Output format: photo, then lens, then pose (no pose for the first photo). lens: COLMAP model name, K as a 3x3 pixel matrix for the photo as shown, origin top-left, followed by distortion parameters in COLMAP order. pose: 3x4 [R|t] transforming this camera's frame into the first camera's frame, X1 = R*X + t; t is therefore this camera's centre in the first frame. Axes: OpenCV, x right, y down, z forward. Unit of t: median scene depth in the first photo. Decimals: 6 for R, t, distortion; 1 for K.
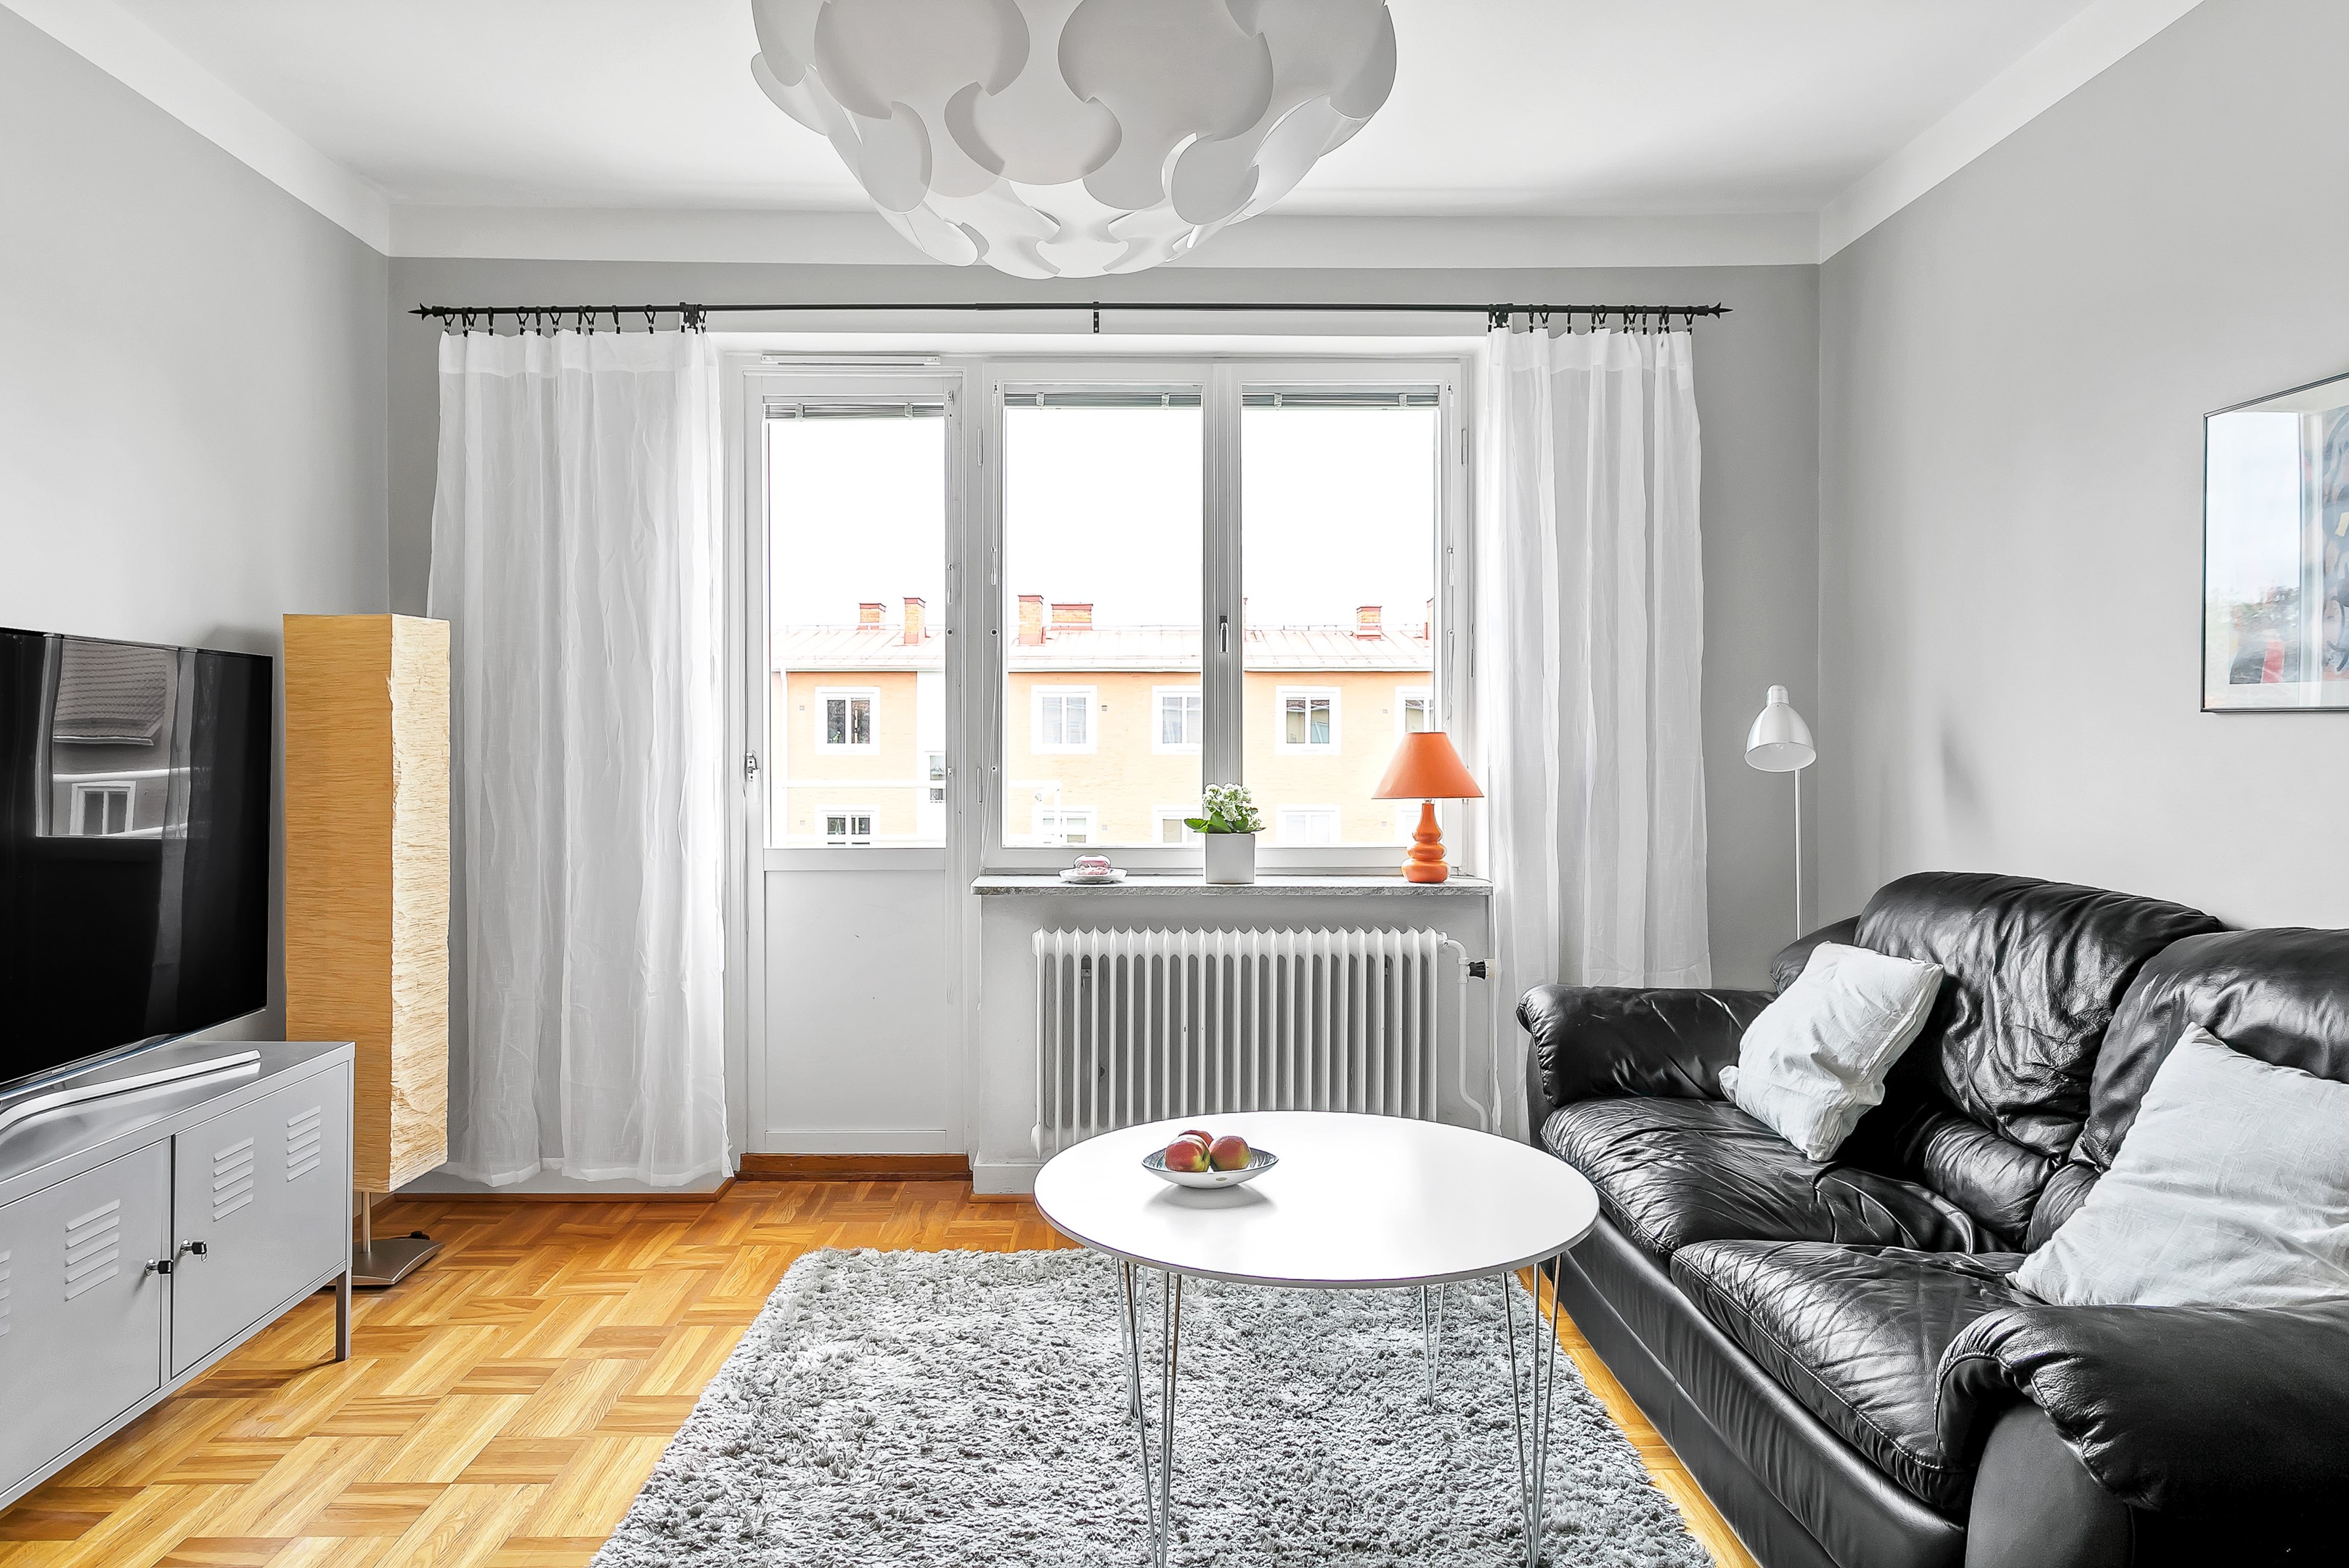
lens RADIAL K [[1489.2, 0, 1170.9], [0, 1489.2, 767.8], [0, 0, 1]] dist [-0.011920, 0.009730]
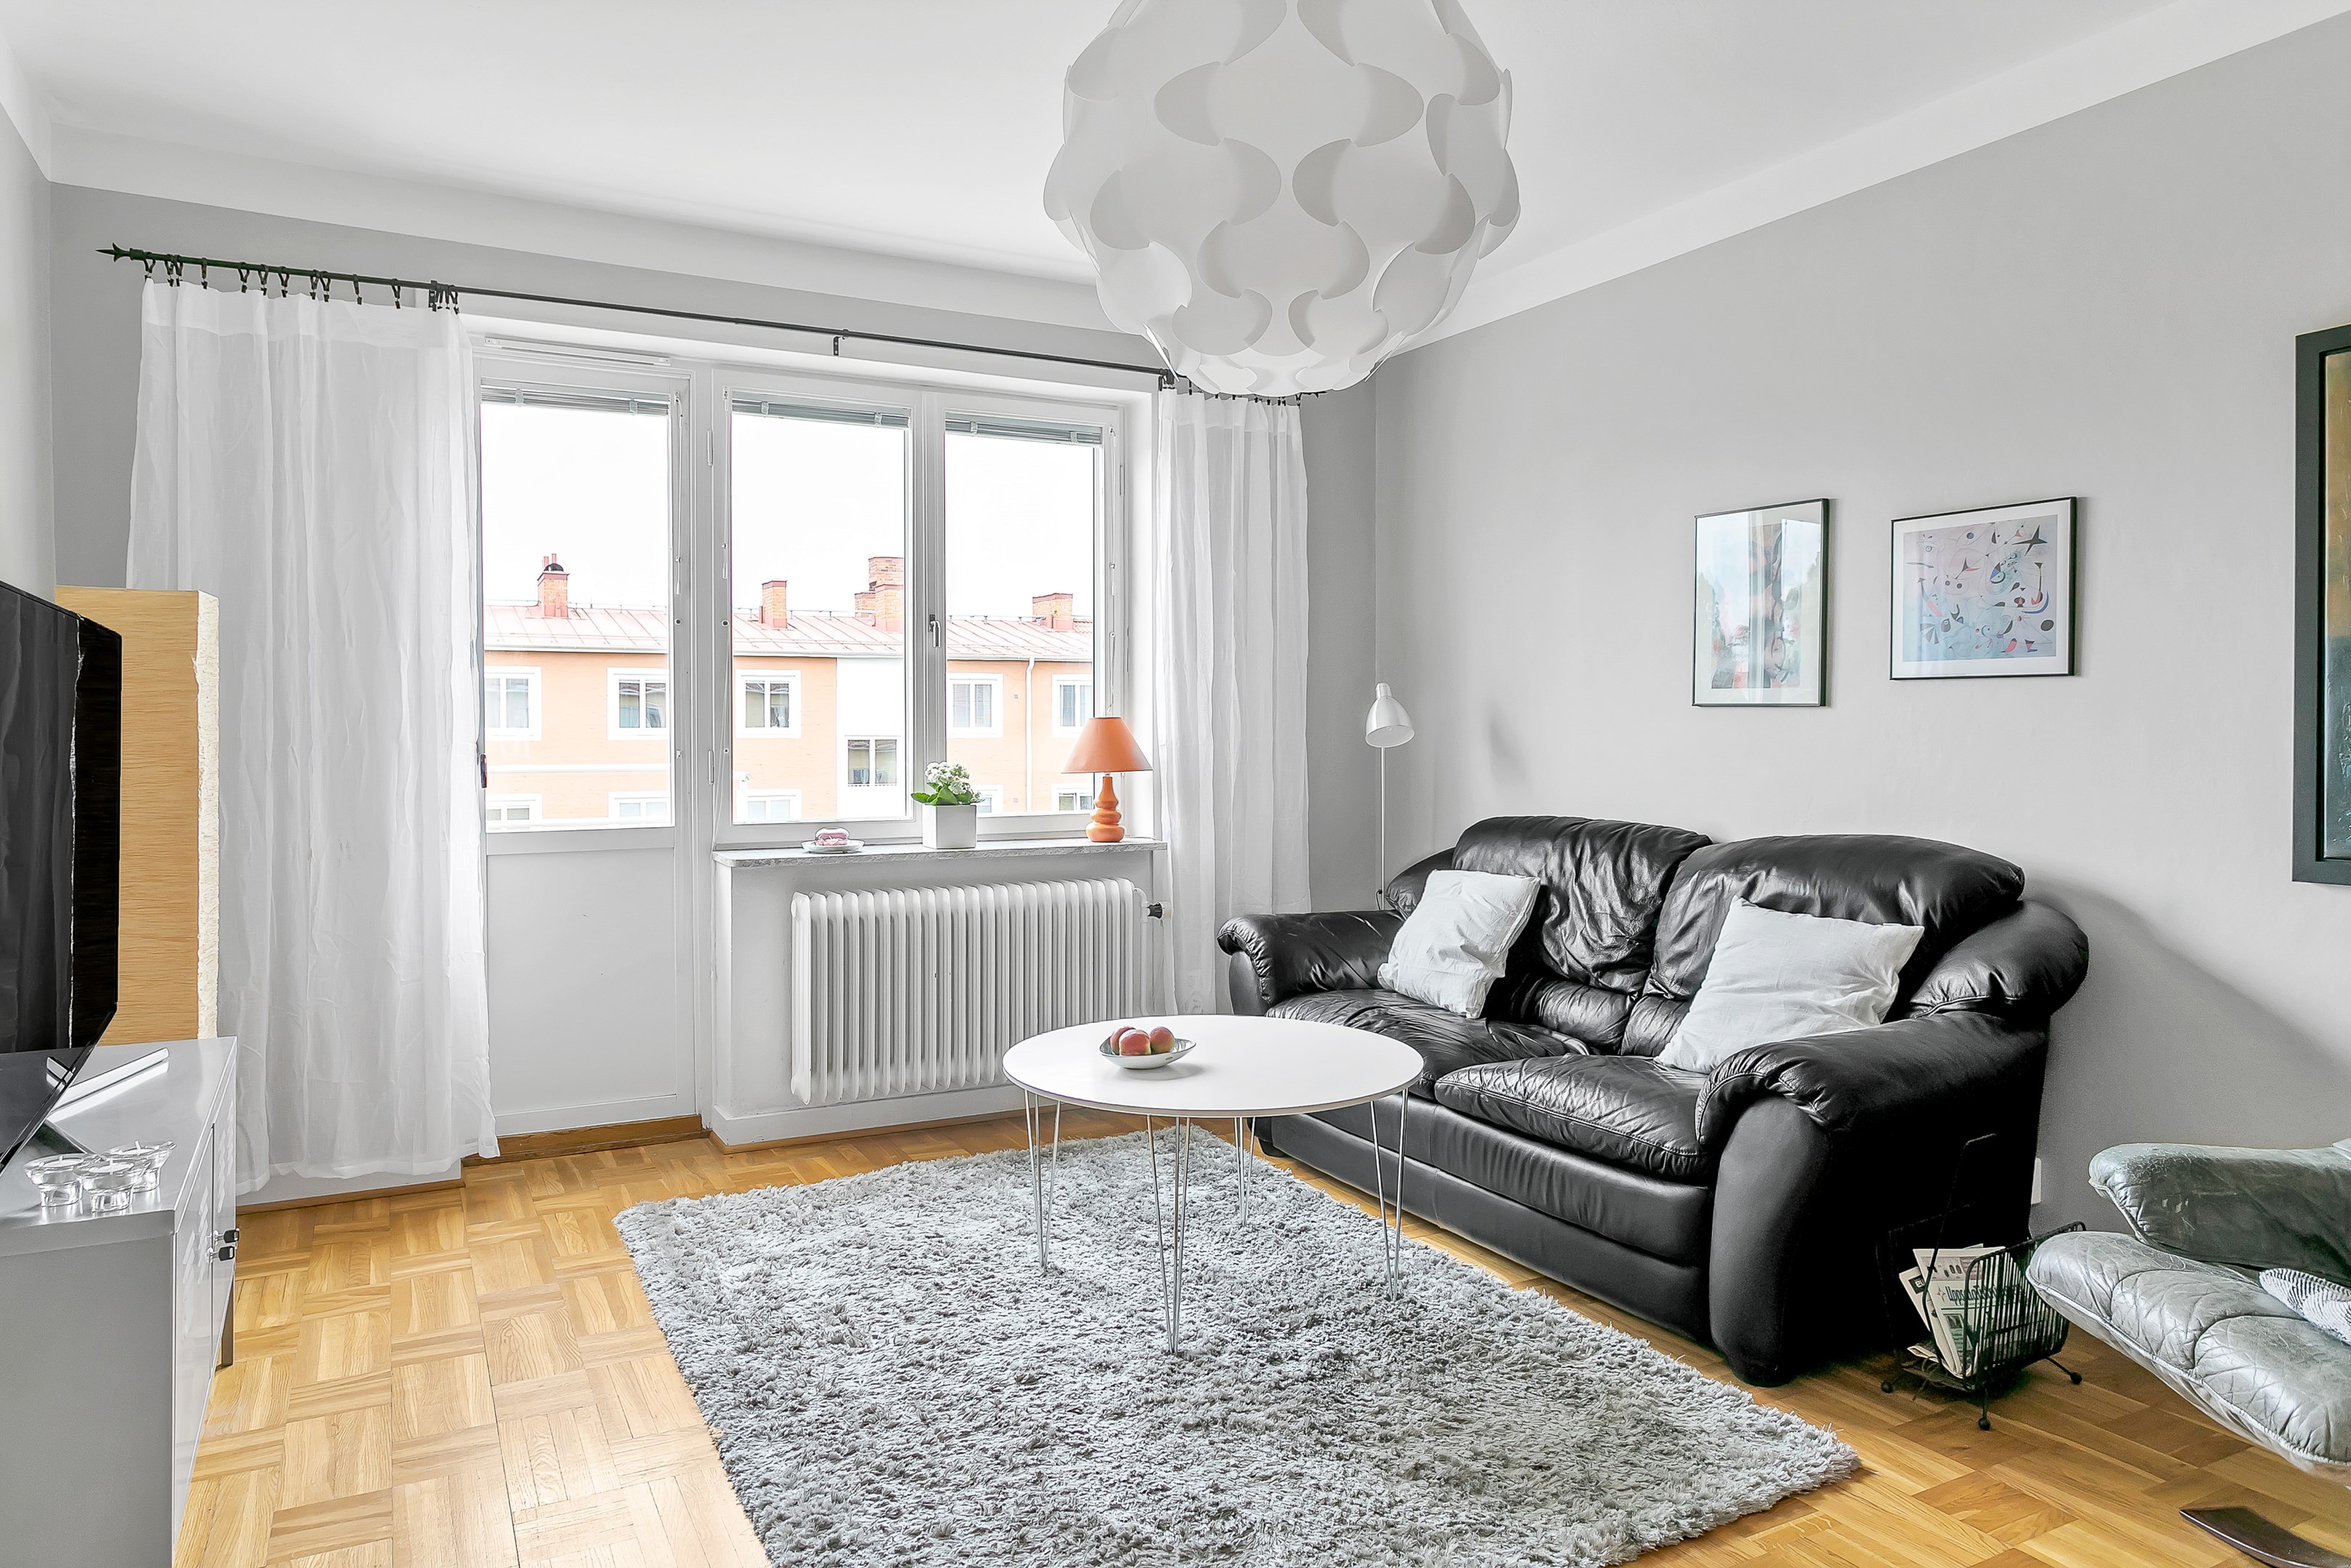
lens RADIAL K [[1490.6, 0, 1168.5], [0, 1490.6, 774.8], [0, 0, 1]] dist [-0.011920, 0.009730]
pose [[0.892957, -0.015557, 0.449873, -0.375648], [0.008456, 0.999806, 0.017789, 0.001803], [-0.450062, -0.012081, 0.892915, -0.115964]]
